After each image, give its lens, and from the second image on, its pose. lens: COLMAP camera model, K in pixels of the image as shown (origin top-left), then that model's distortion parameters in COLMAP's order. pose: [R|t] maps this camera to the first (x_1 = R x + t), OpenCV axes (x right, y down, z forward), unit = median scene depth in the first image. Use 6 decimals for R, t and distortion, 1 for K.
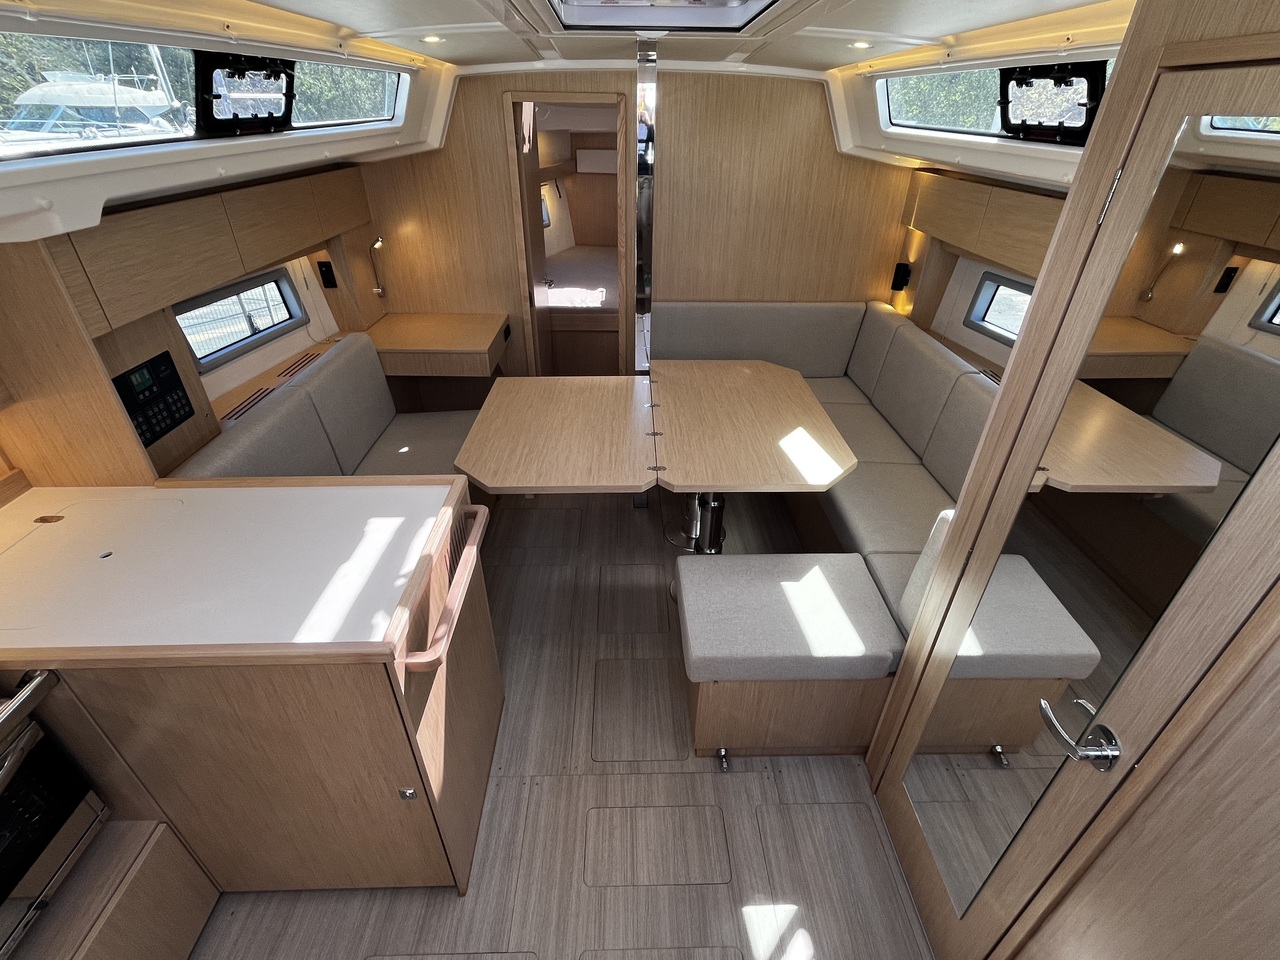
lens RADIAL K [[591.7, 0, 640.0], [0, 591.7, 480.0], [0, 0, 1]] dist [-0.000215, -0.000686]
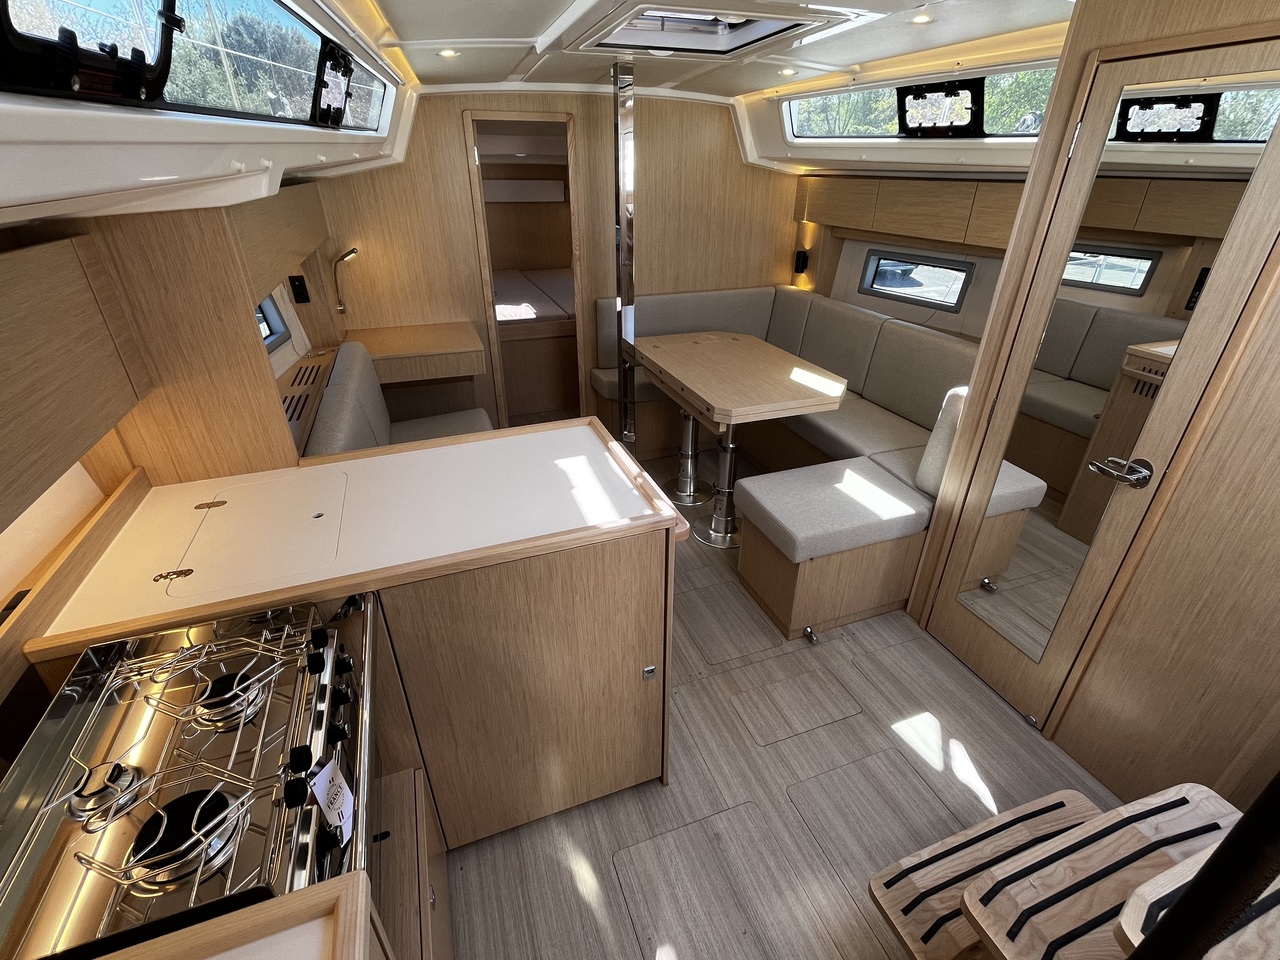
lens RADIAL K [[586.2, 0, 640.0], [0, 586.2, 480.0], [0, 0, 1]] dist [-0.001474, 0.000099]
pose [[0.946969, -0.161083, 0.278033, -0.458610], [0.177857, 0.983397, -0.036026, 0.140107], [-0.267613, 0.083565, 0.959896, -0.073722]]
